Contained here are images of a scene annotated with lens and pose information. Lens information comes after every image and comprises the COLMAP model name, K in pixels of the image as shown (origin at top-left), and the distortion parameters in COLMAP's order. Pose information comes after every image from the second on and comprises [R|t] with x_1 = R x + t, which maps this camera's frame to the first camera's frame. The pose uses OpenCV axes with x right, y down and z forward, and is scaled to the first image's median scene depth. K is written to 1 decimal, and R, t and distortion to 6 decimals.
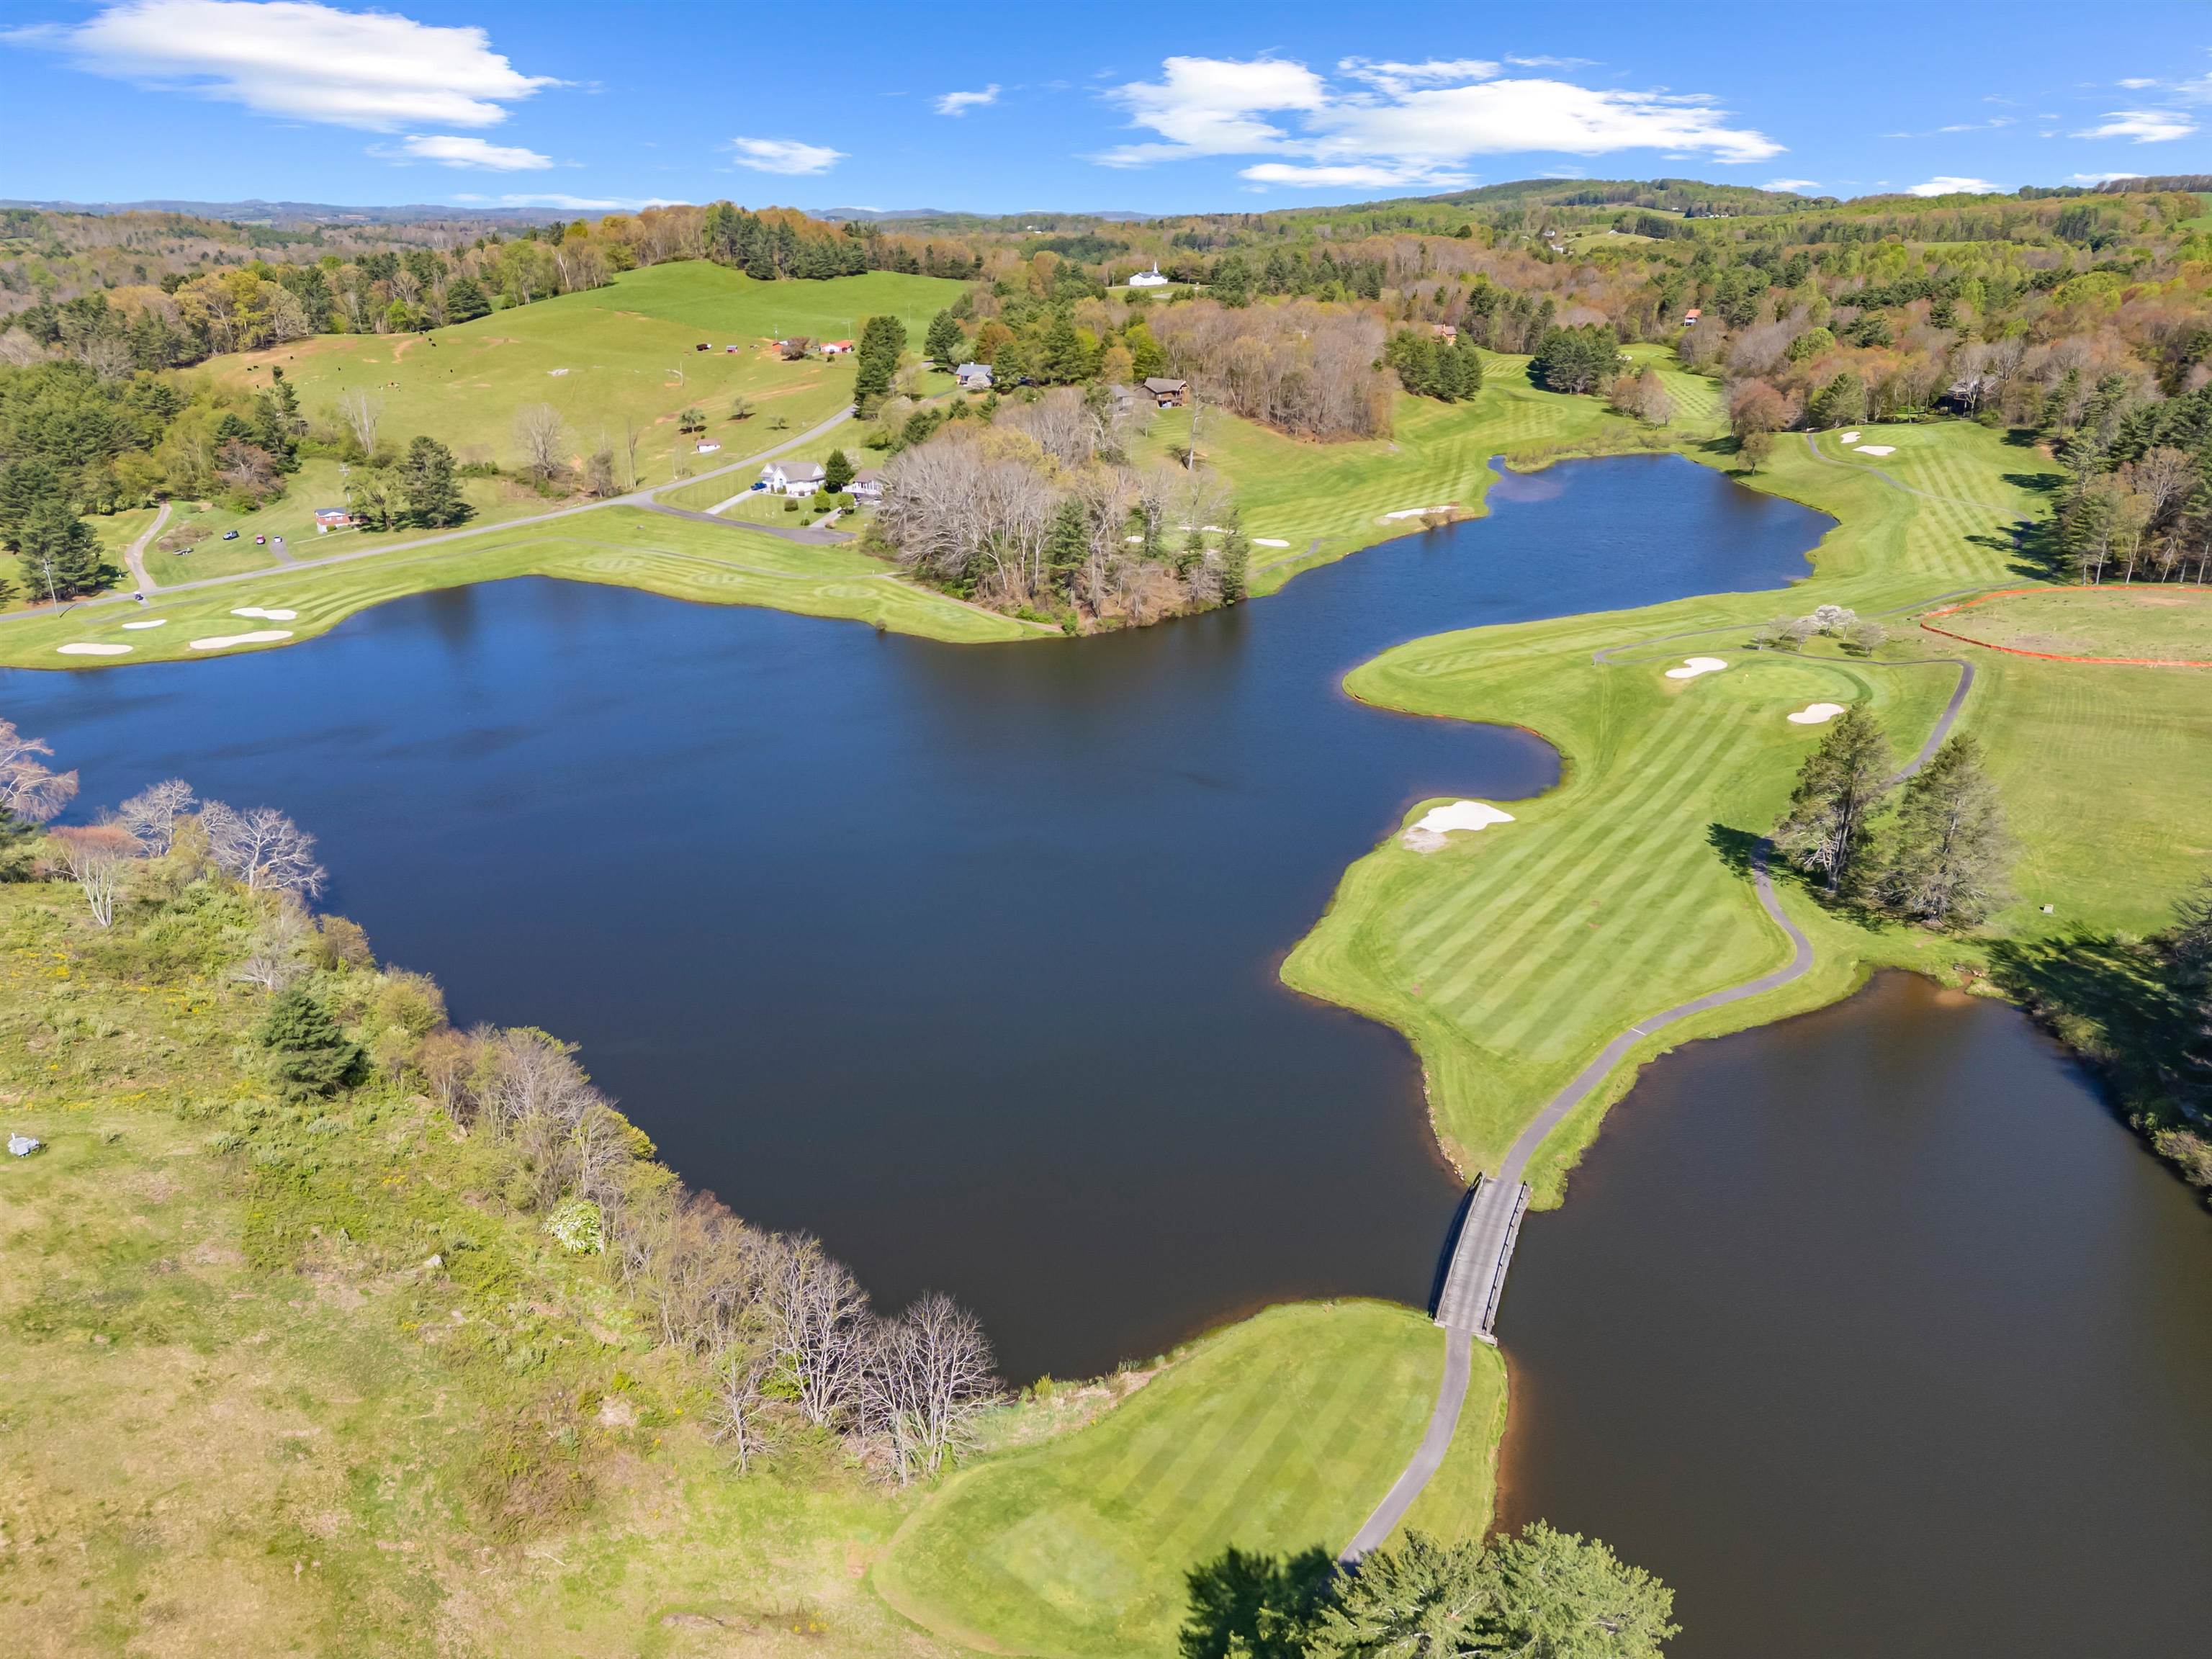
lens RADIAL K [[1539.4, 0, 1103.2], [0, 1539.4, 826.6], [0, 0, 1]] dist [0.084381, -0.078796]
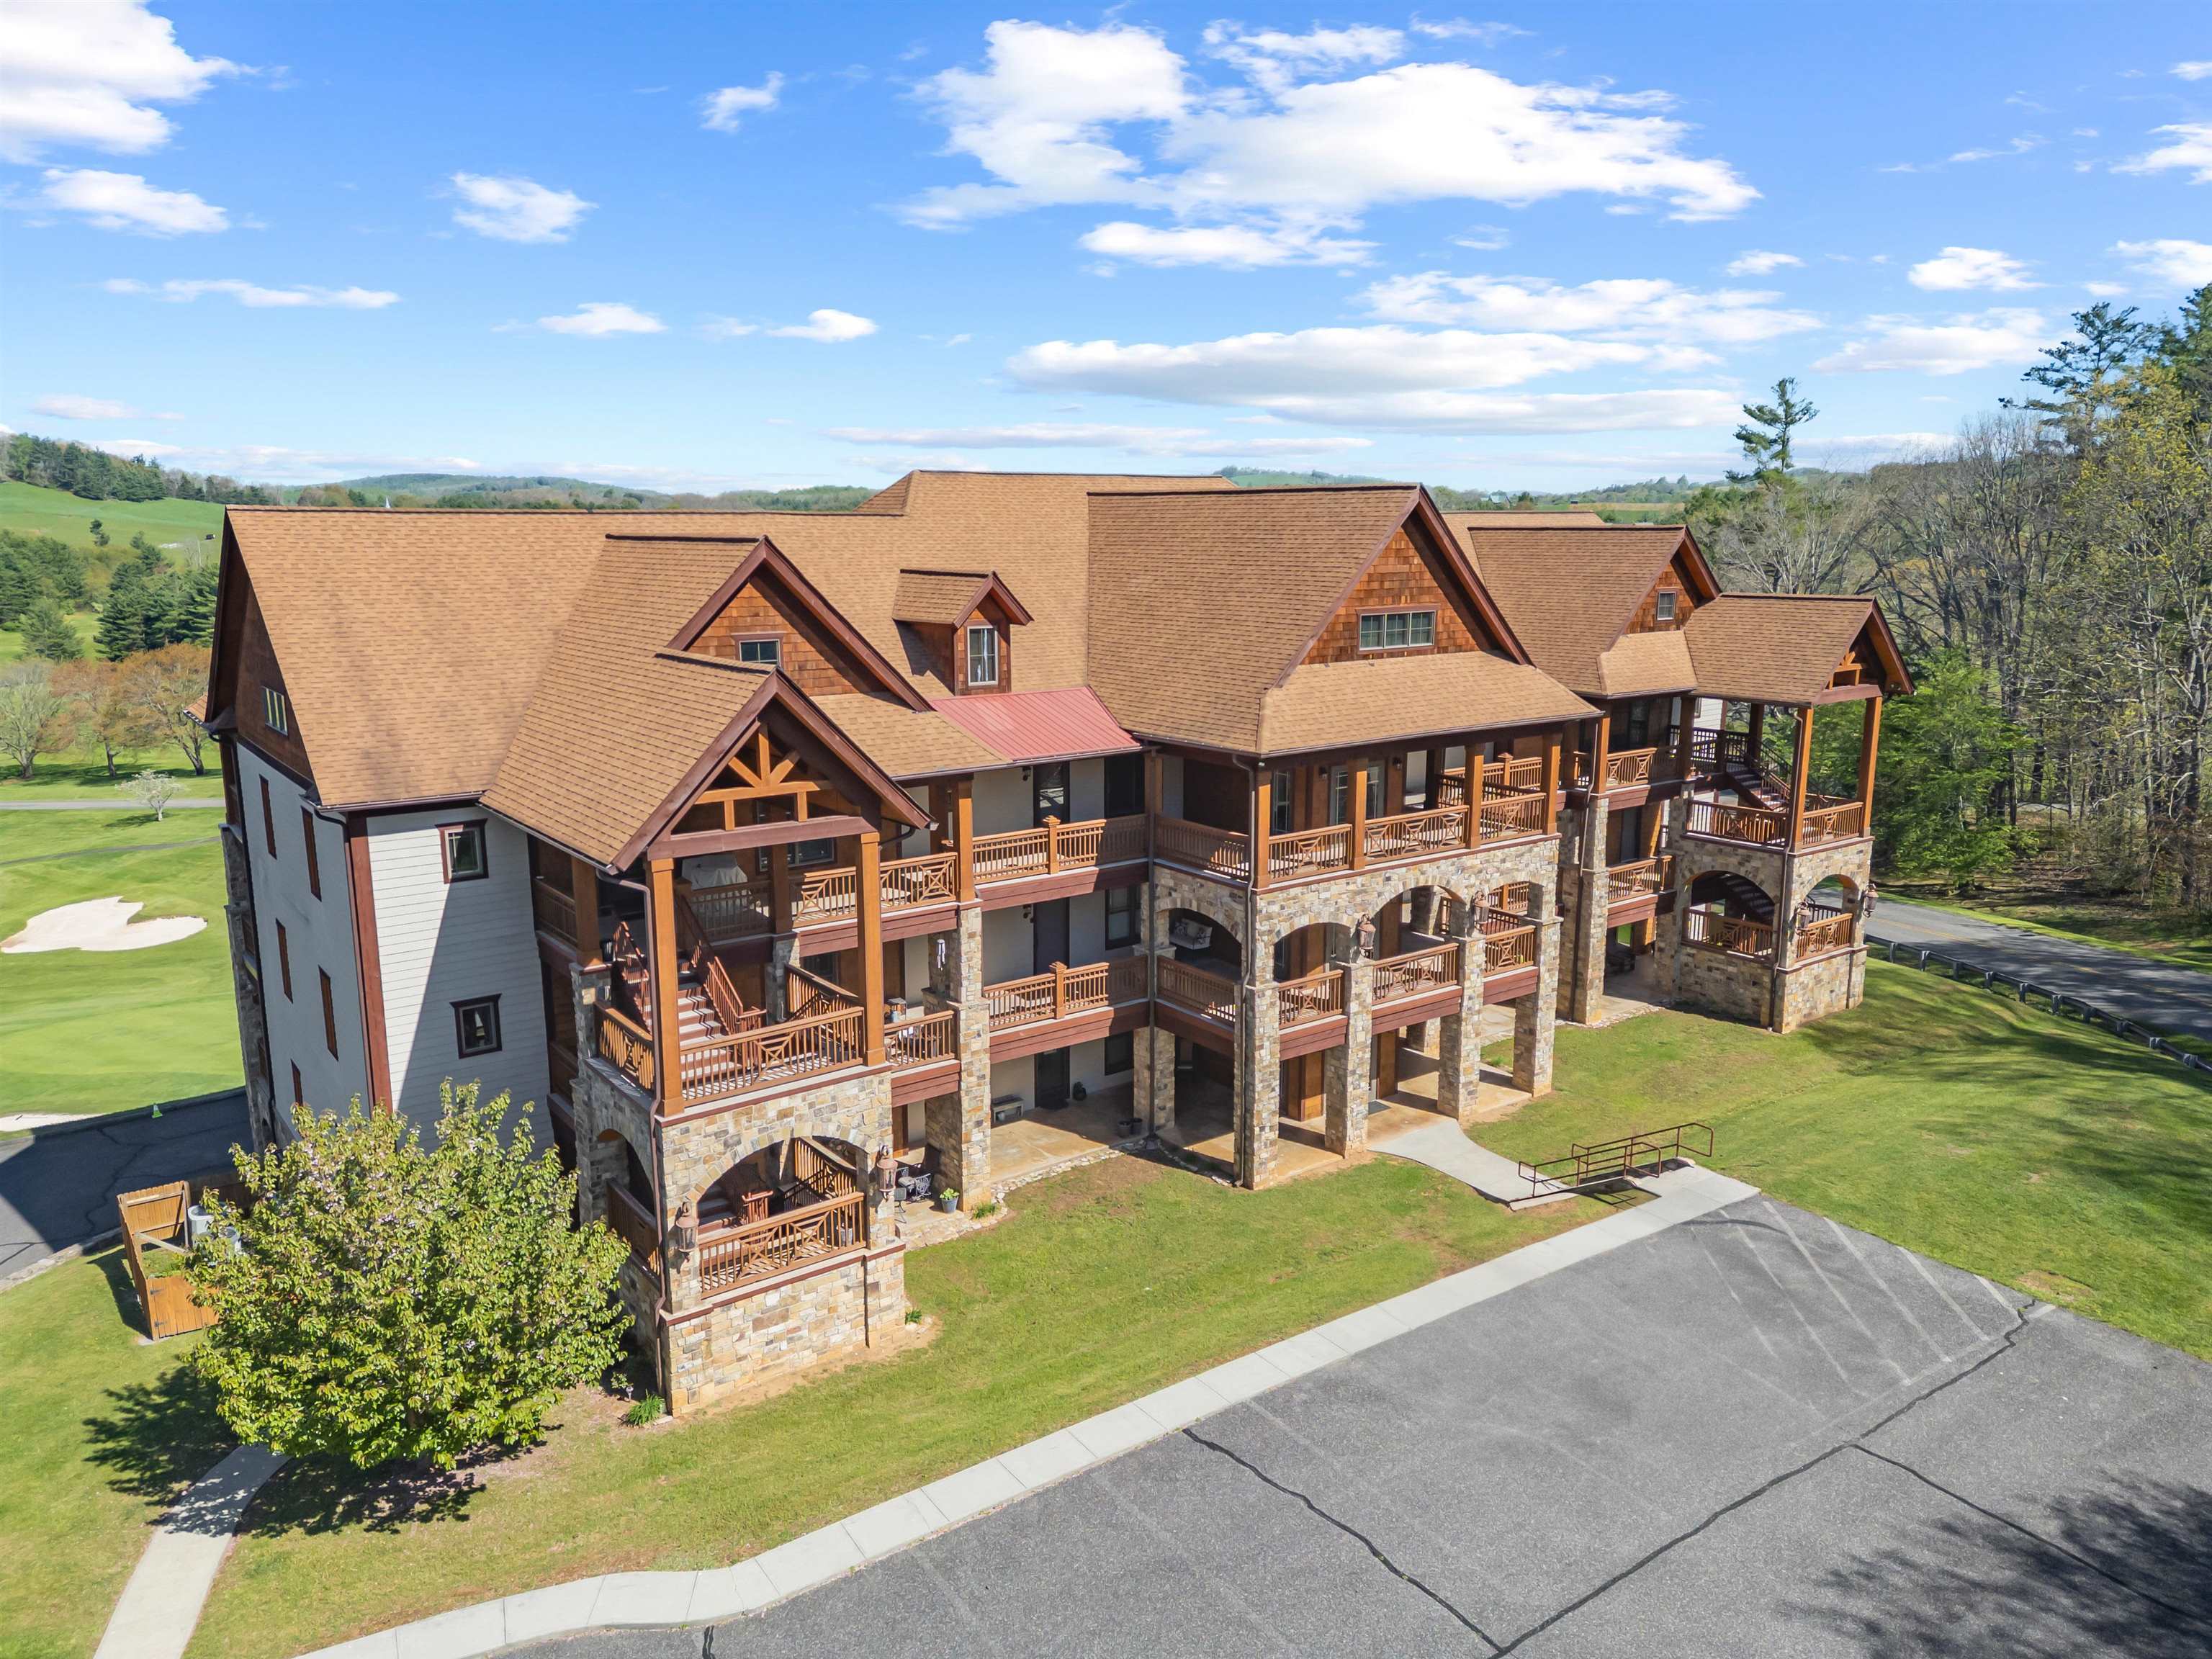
lens RADIAL K [[1536.9, 0, 1103.2], [0, 1536.9, 813.9], [0, 0, 1]] dist [0.087680, -0.078249]
pose [[0.747784, -0.123109, 0.652429, -1.806350], [0.243285, 0.965119, -0.096731, 0.568881], [-0.617763, 0.231060, 0.751652, -0.857185]]
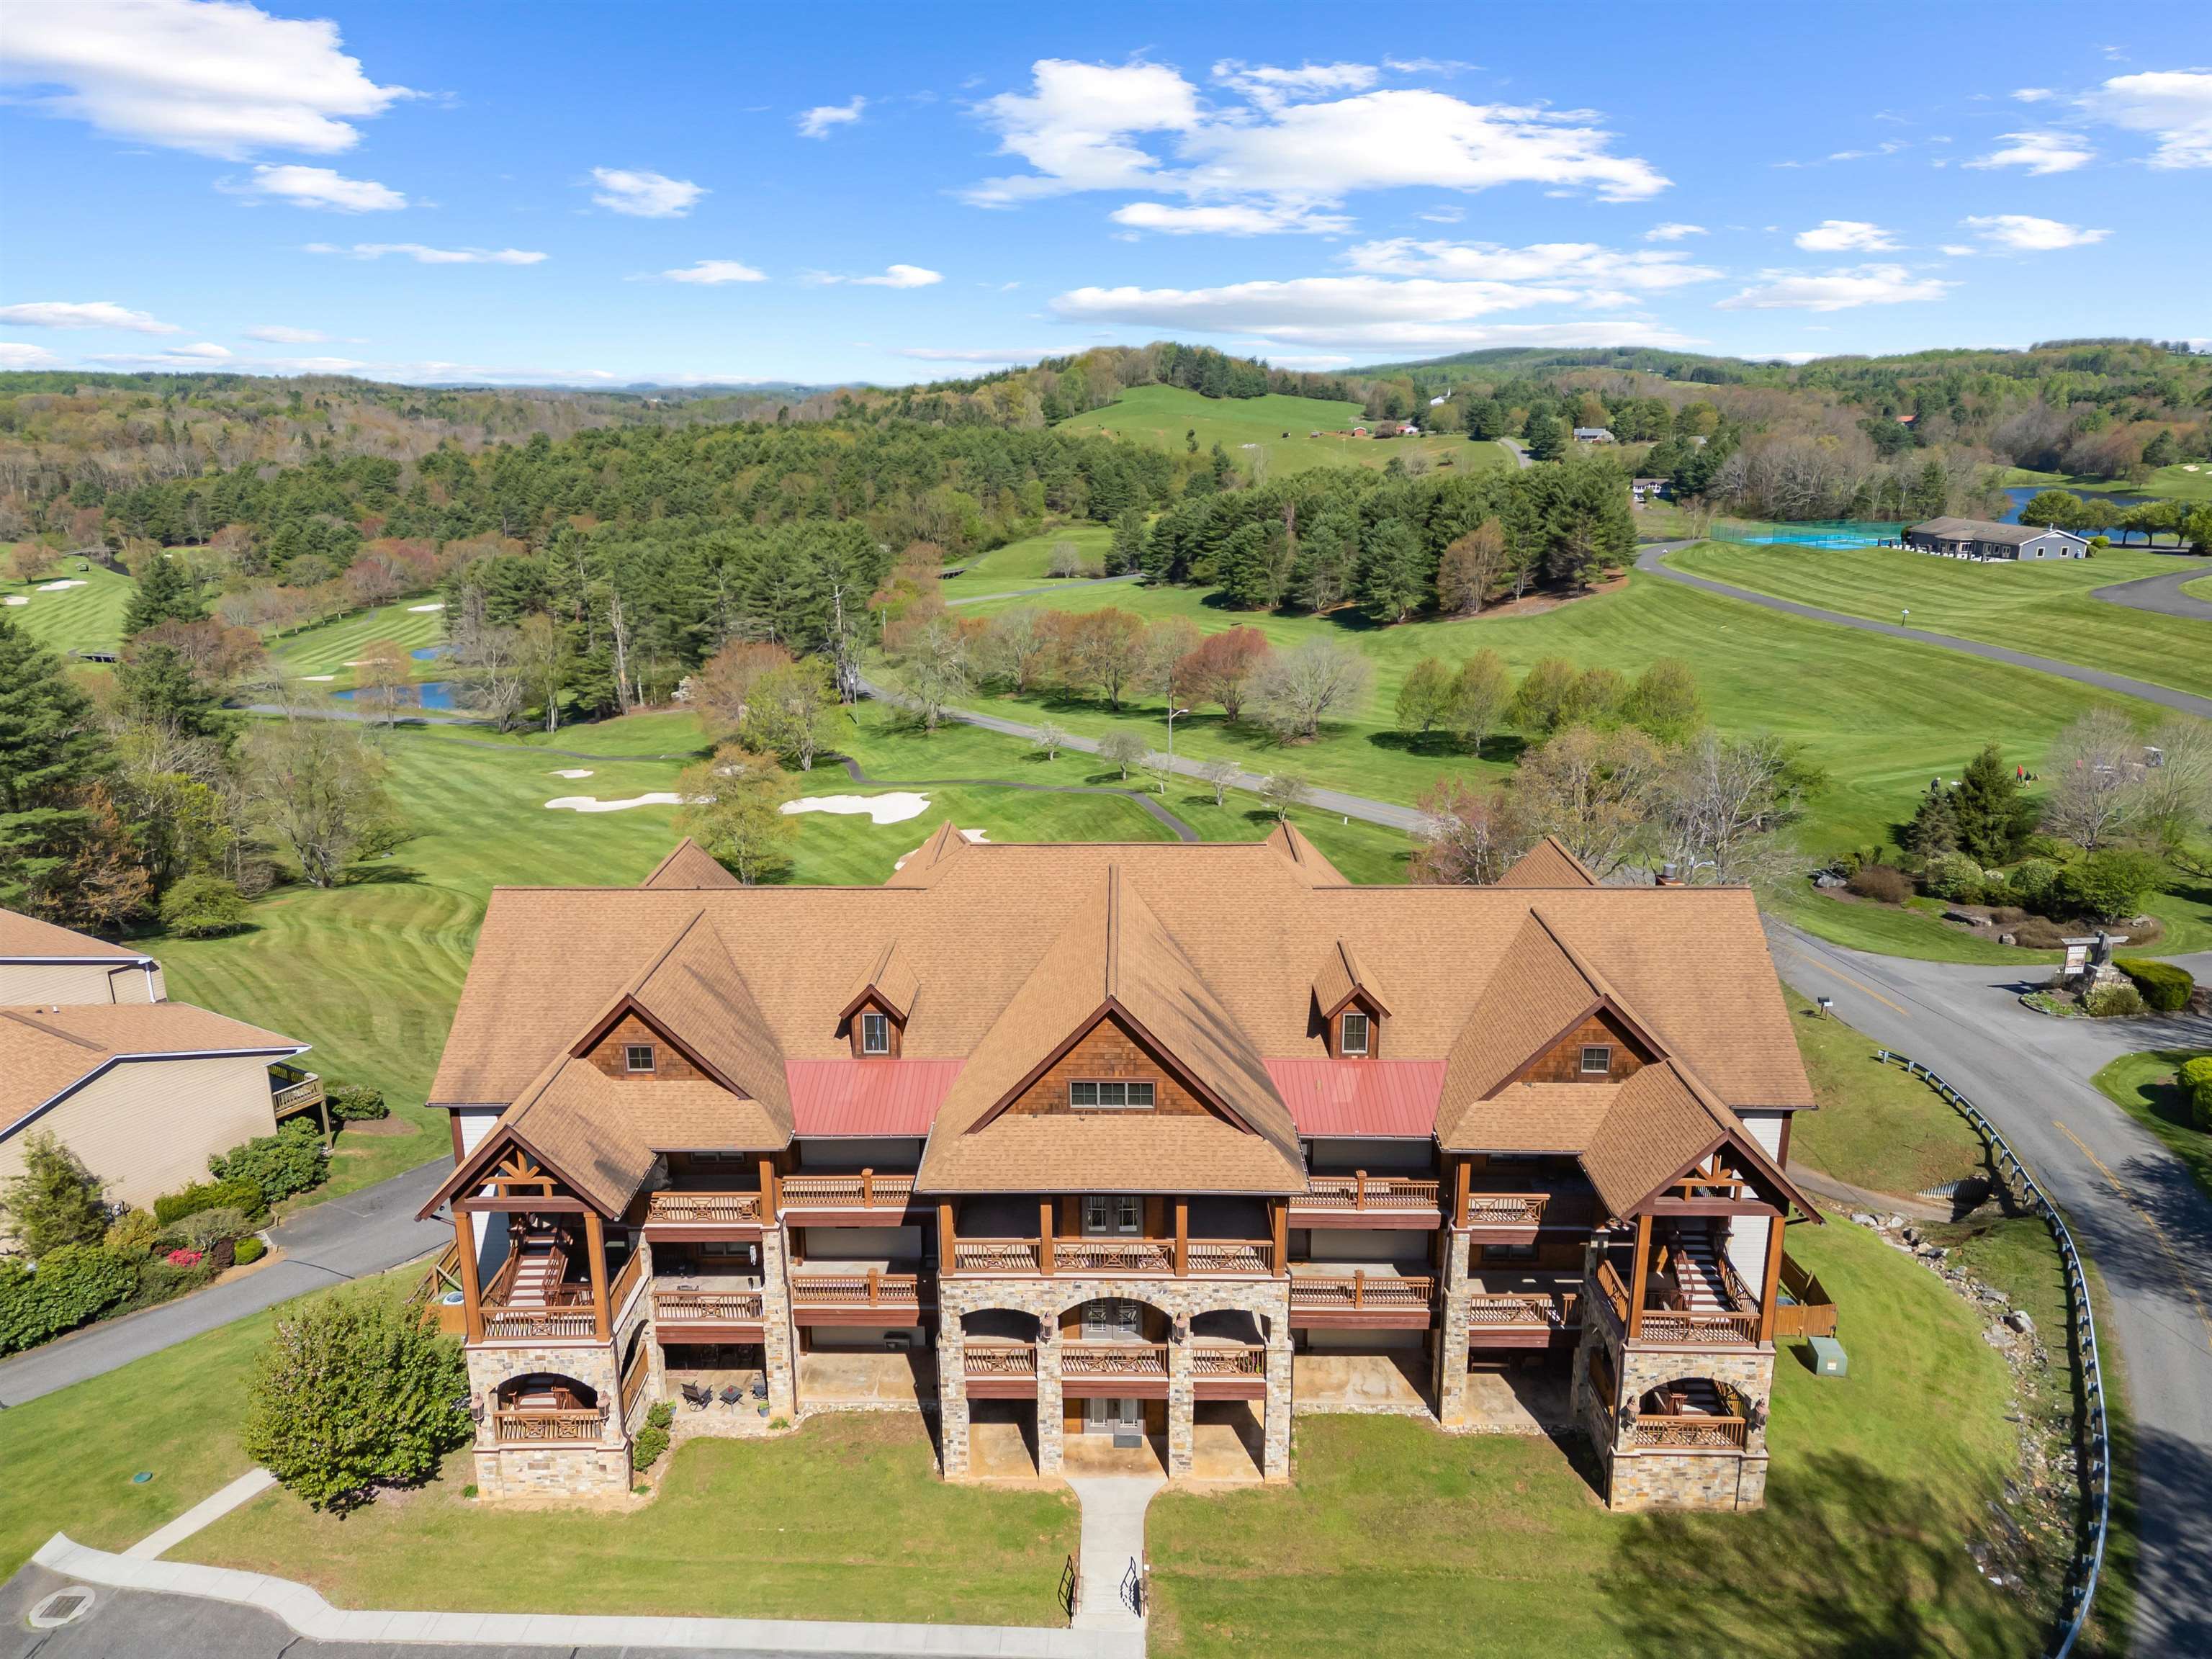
lens RADIAL K [[1539.4, 0, 1103.2], [0, 1539.4, 826.6], [0, 0, 1]] dist [0.084381, -0.078796]
pose [[0.997417, -0.023679, 0.067806, -1.684810], [0.030358, 0.994601, -0.099232, 0.525656], [-0.065090, 0.101034, 0.992751, -0.965819]]
